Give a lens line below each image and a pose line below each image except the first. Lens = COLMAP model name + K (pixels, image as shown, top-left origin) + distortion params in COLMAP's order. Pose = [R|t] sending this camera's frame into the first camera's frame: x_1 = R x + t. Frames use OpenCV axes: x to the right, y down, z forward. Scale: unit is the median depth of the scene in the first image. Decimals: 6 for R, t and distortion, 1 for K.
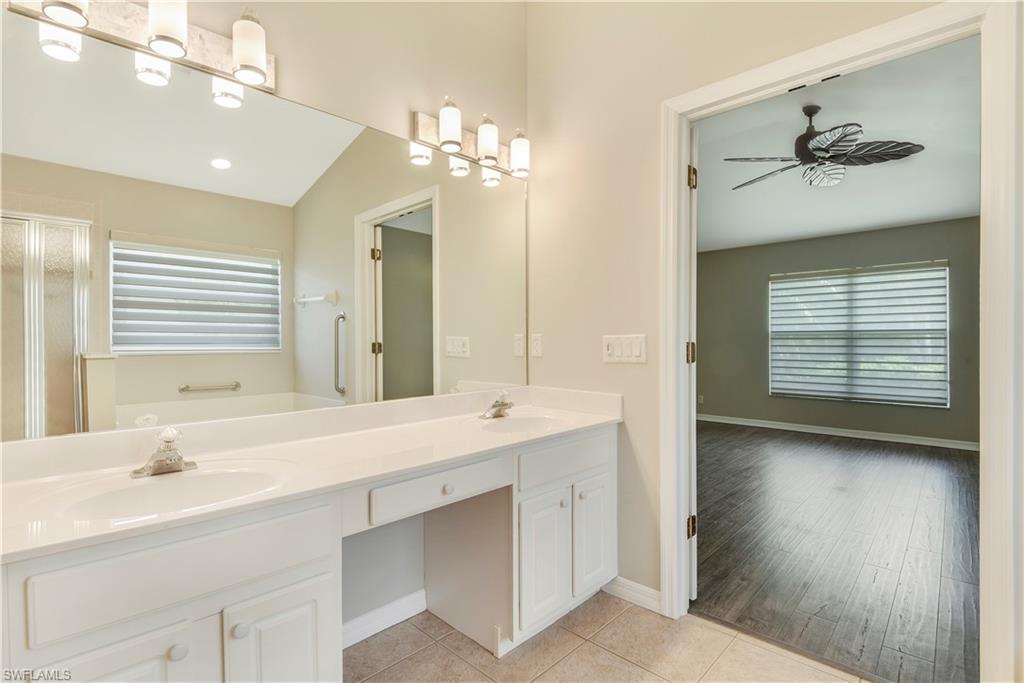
lens RADIAL K [[488.7, 0, 512.8], [0, 488.7, 341.4], [0, 0, 1]] dist [0.005116, 0.000742]
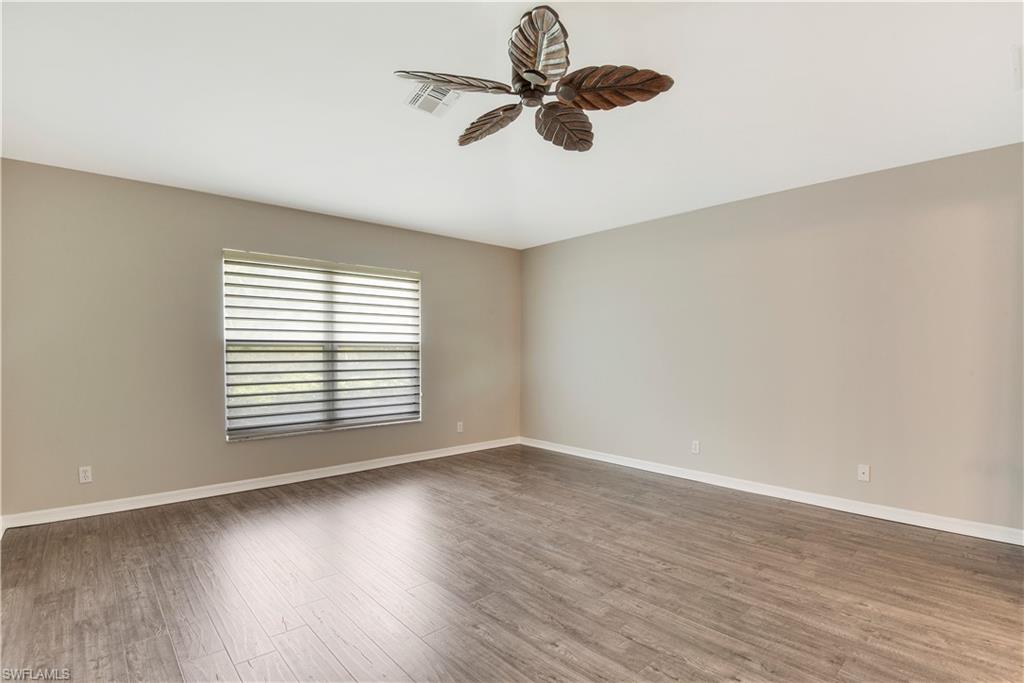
lens RADIAL K [[488.7, 0, 513.4], [0, 488.7, 346.3], [0, 0, 1]] dist [0.005116, 0.000742]
pose [[0.082486, 0.011442, 0.996527, -0.074149], [0.002328, 0.999929, -0.011674, -0.003711], [-0.996590, 0.003282, 0.082453, 0.631595]]
